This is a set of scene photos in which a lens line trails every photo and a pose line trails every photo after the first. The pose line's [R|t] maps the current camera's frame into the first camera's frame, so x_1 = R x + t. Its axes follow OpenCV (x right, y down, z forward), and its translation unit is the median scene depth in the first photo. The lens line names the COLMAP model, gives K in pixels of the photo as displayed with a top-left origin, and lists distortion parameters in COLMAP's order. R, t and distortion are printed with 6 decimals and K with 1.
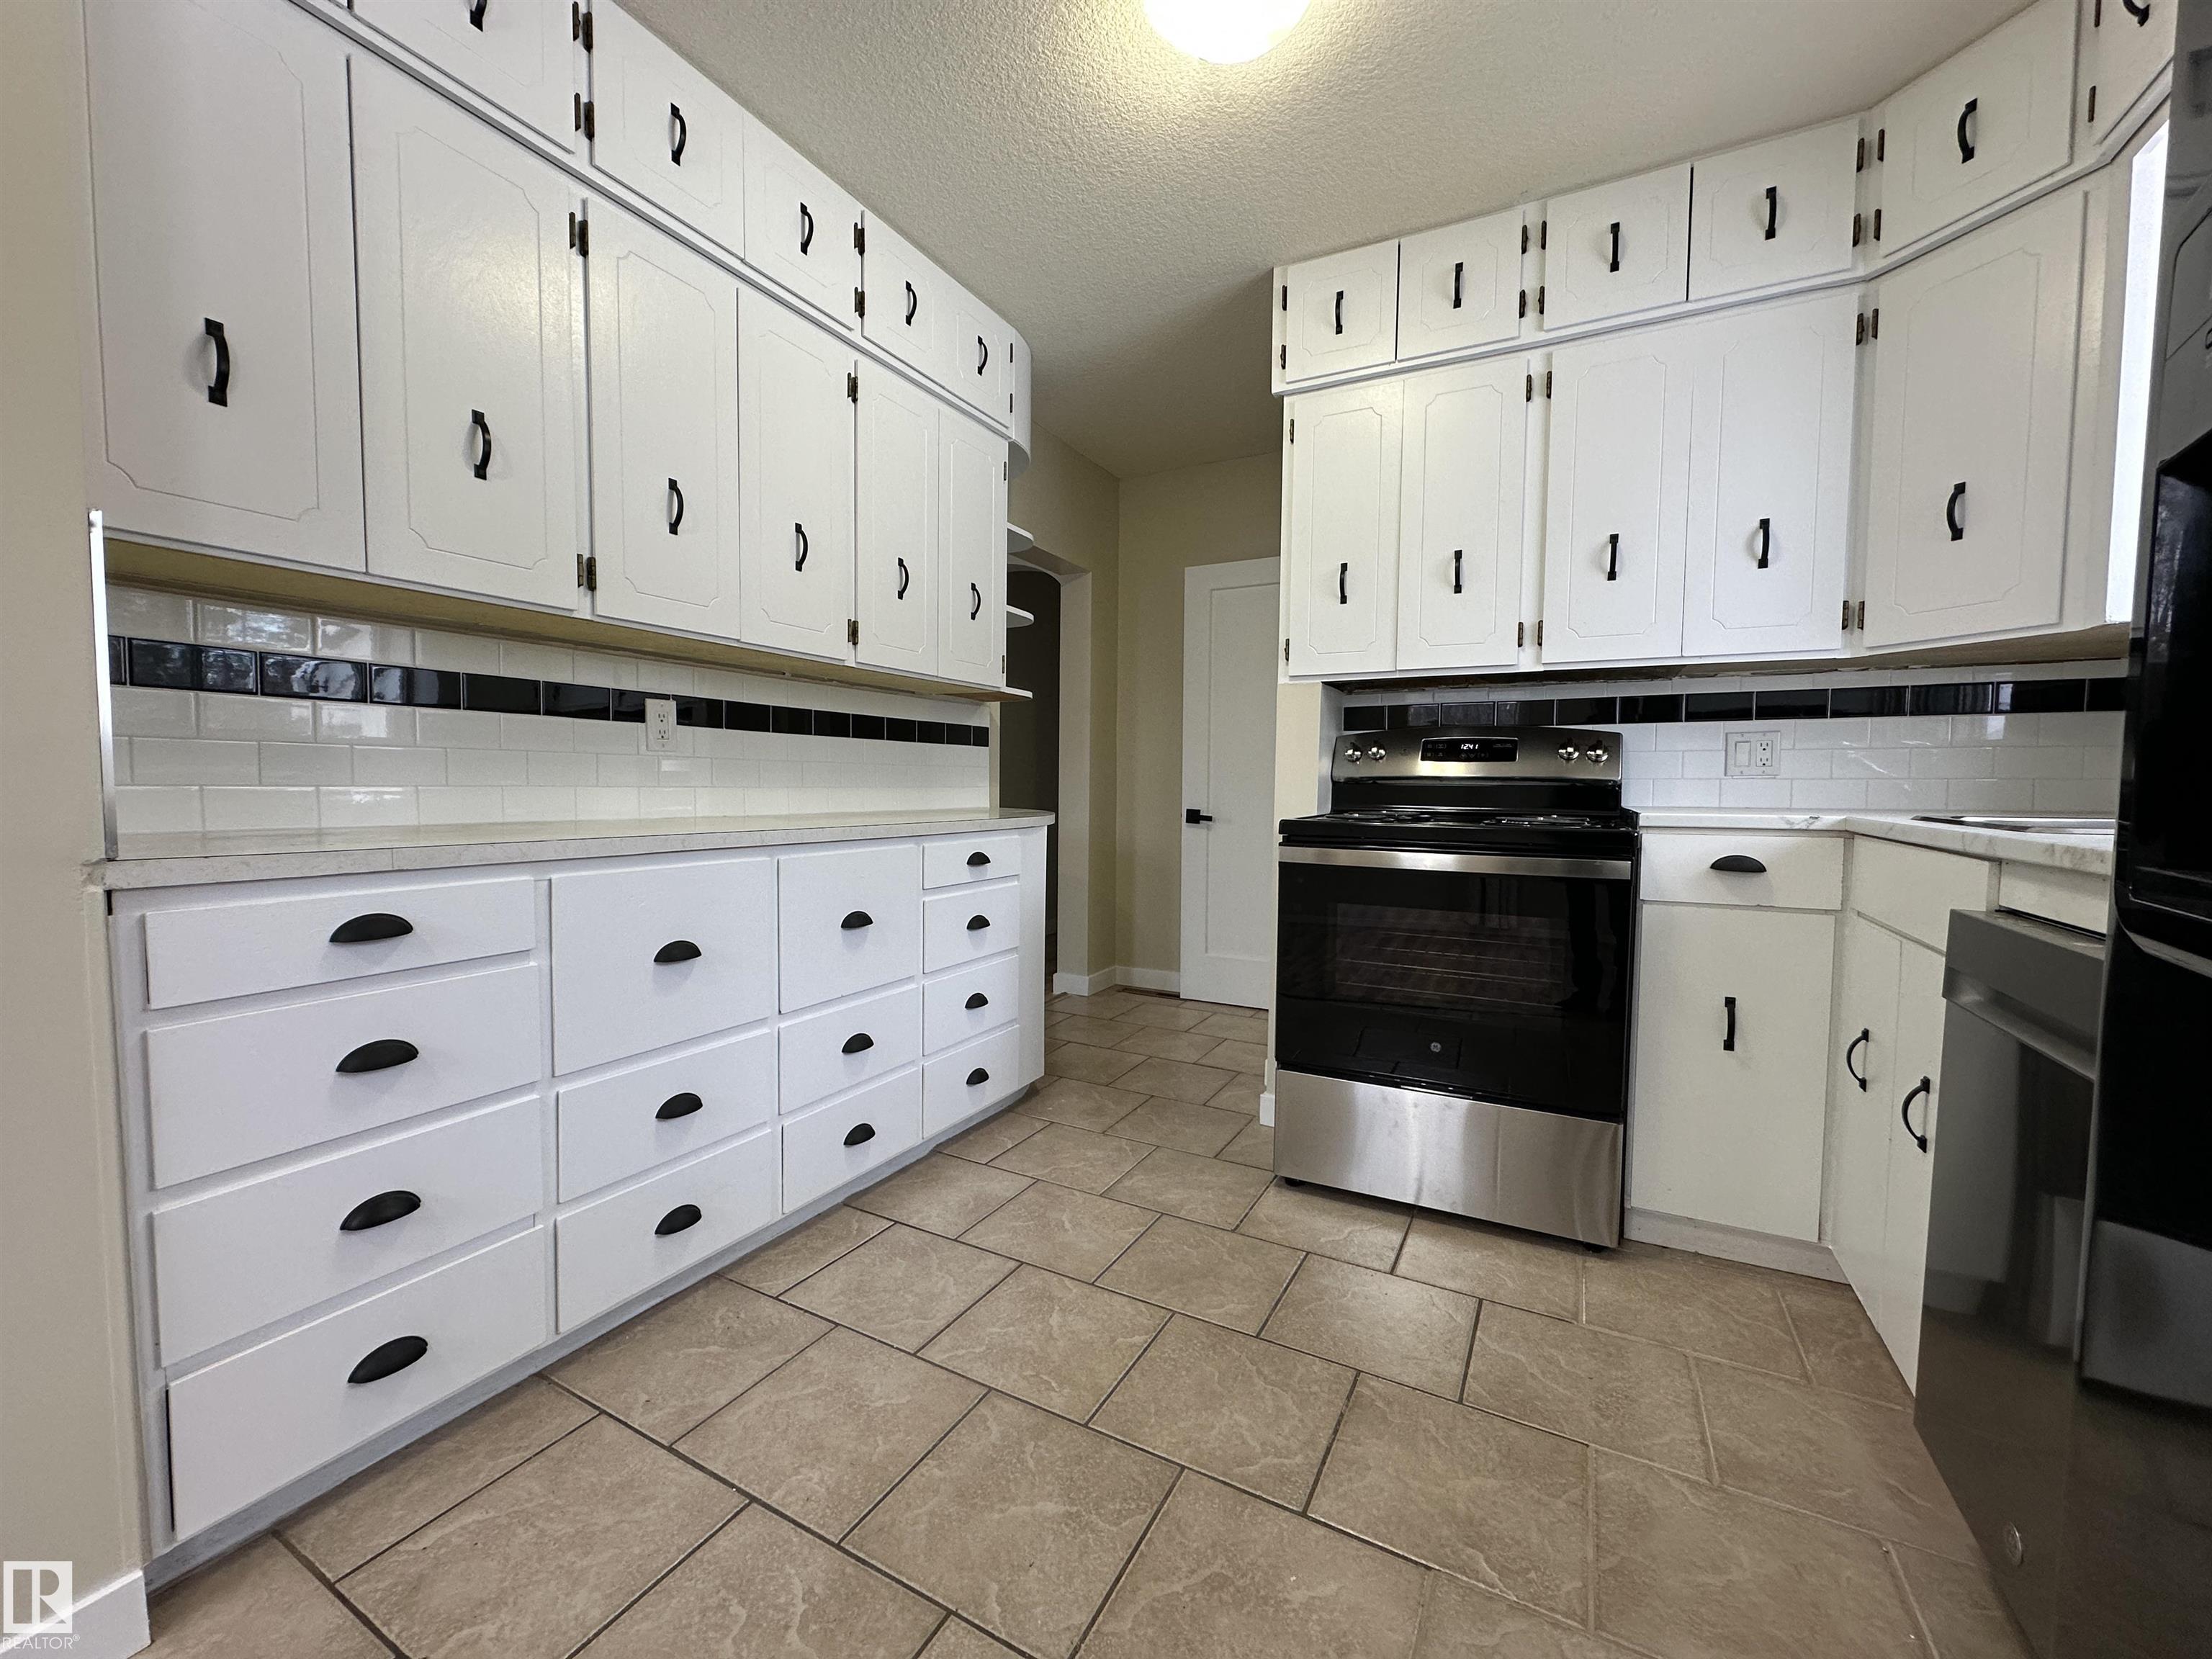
lens RADIAL K [[878.8, 0, 1100.4], [0, 878.8, 824.3], [0, 0, 1]] dist [-0.004459, 0.001372]
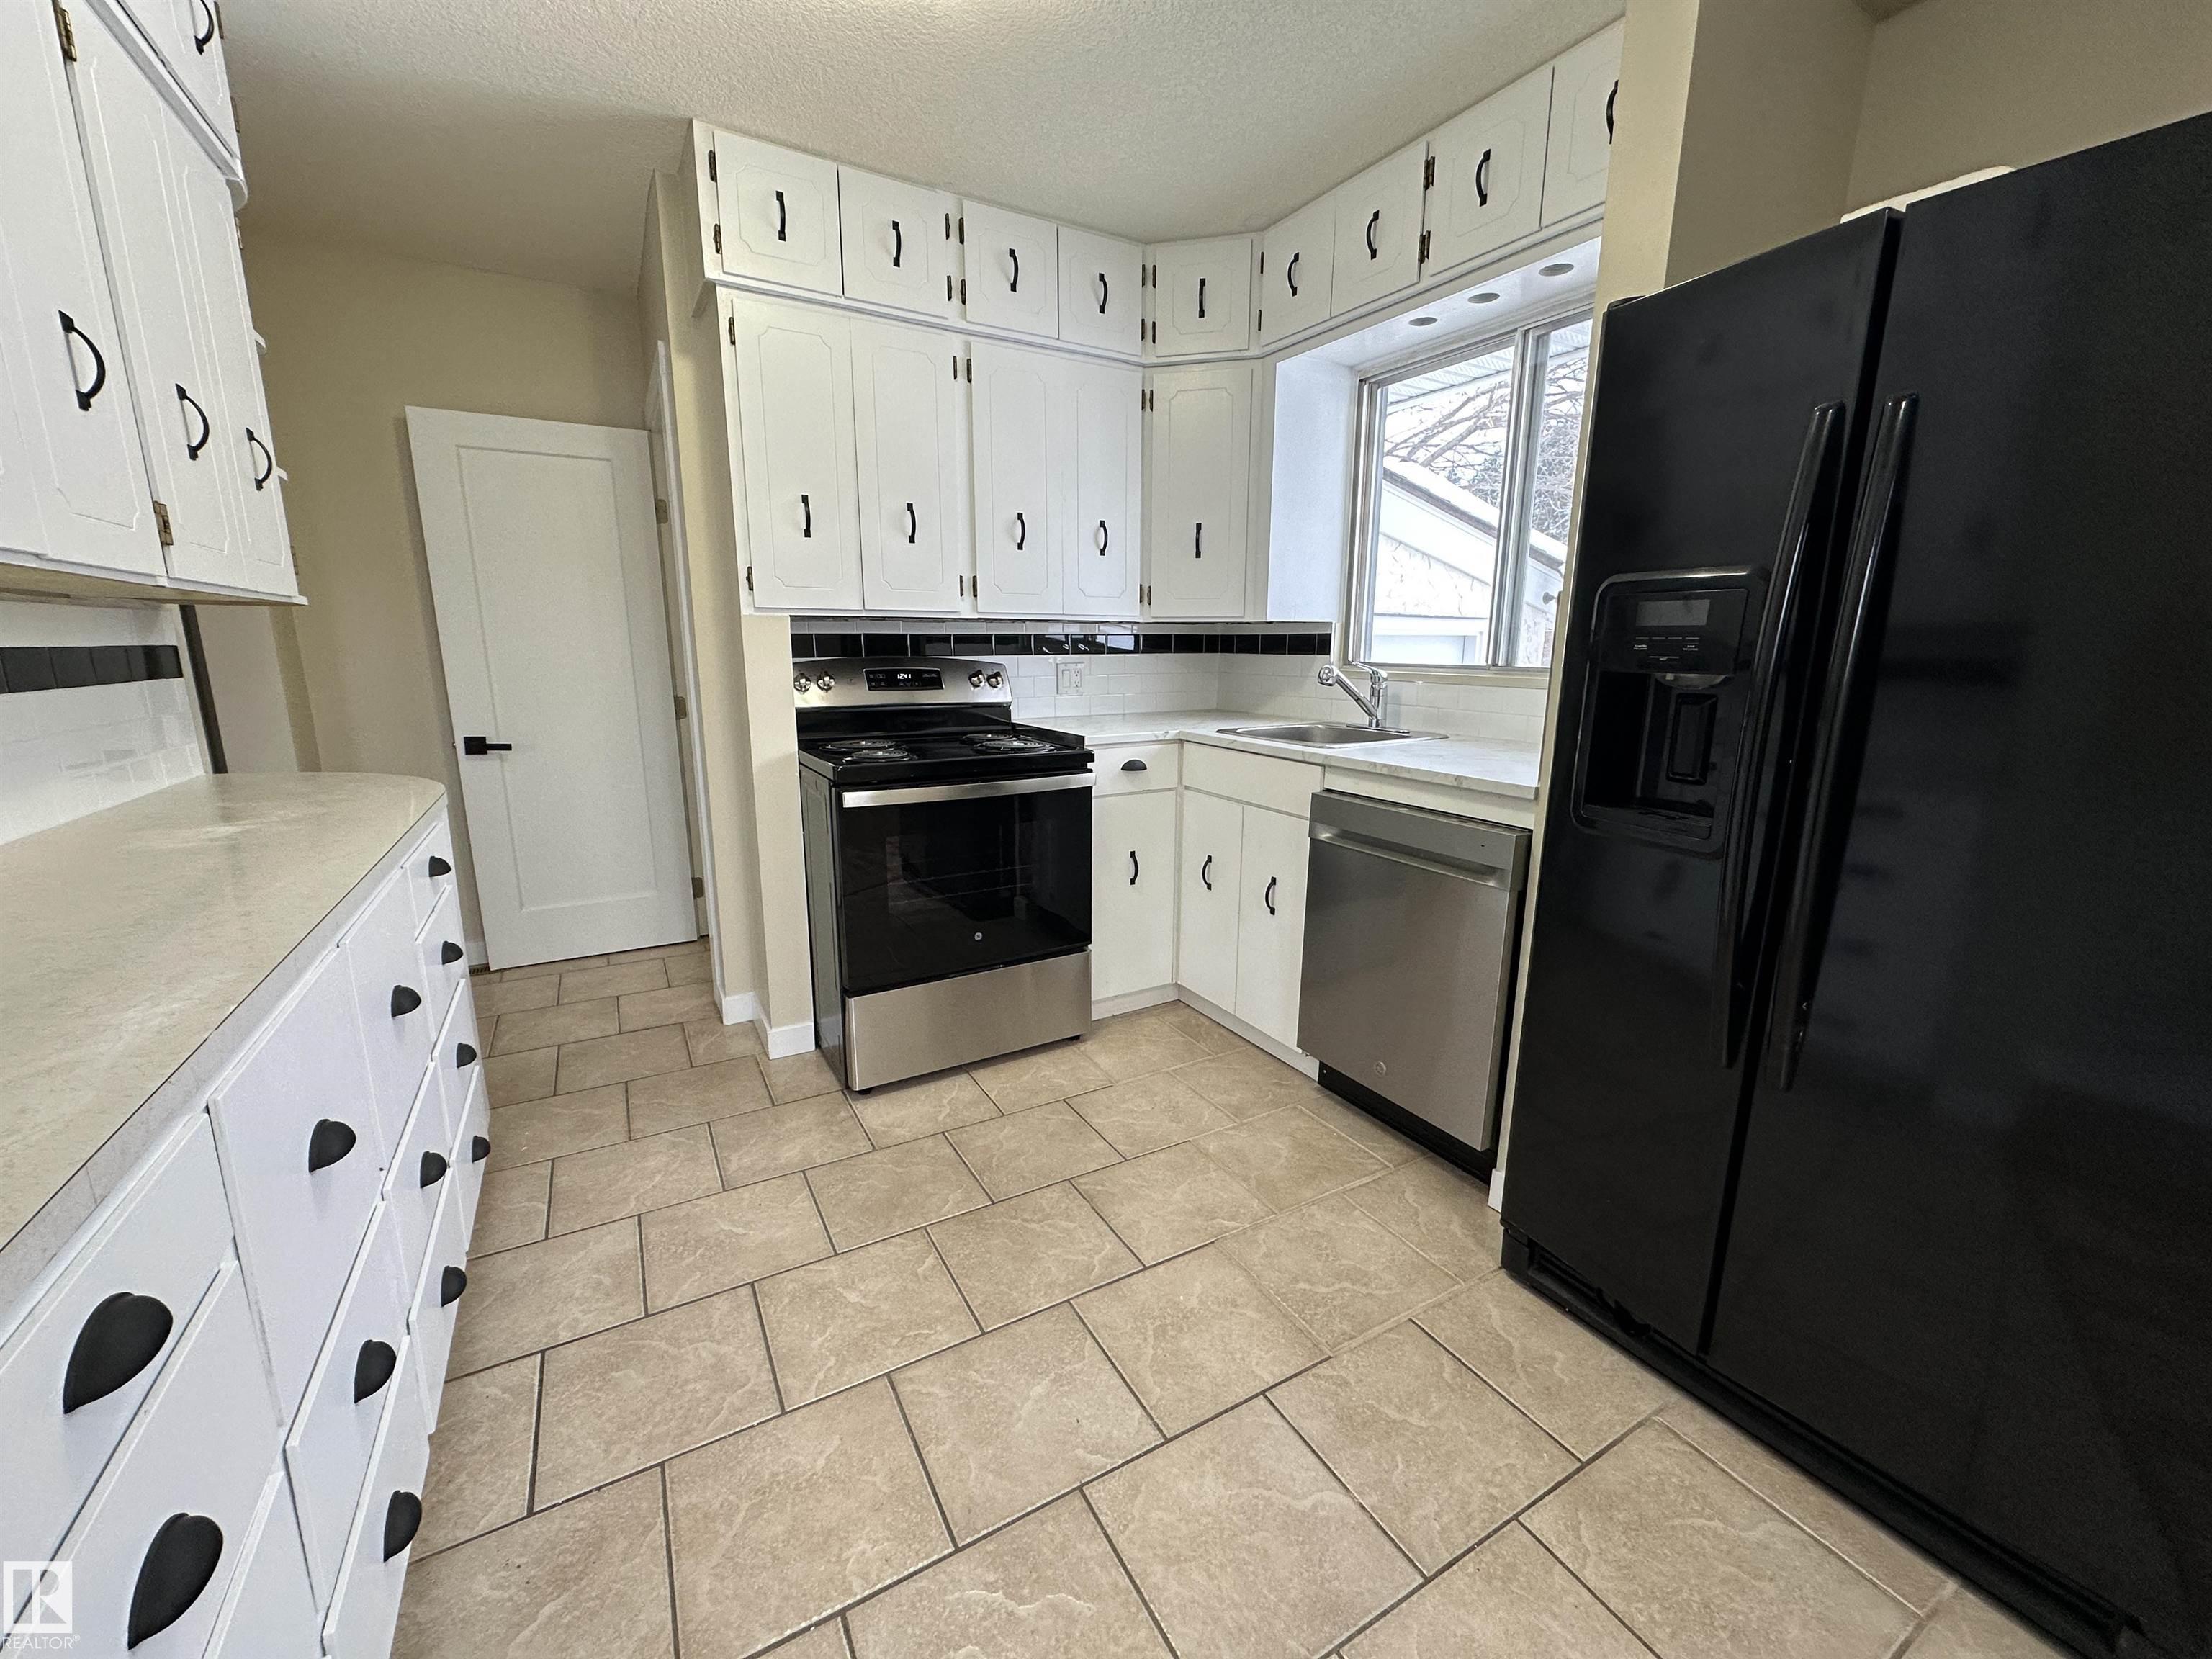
lens RADIAL K [[878.8, 0, 1115.3], [0, 878.8, 825.7], [0, 0, 1]] dist [-0.004459, 0.001372]
pose [[0.523517, -0.178210, 0.833169, -0.557470], [0.040483, 0.981979, 0.184602, -0.128884], [-0.851053, -0.062913, 0.521298, 0.210836]]
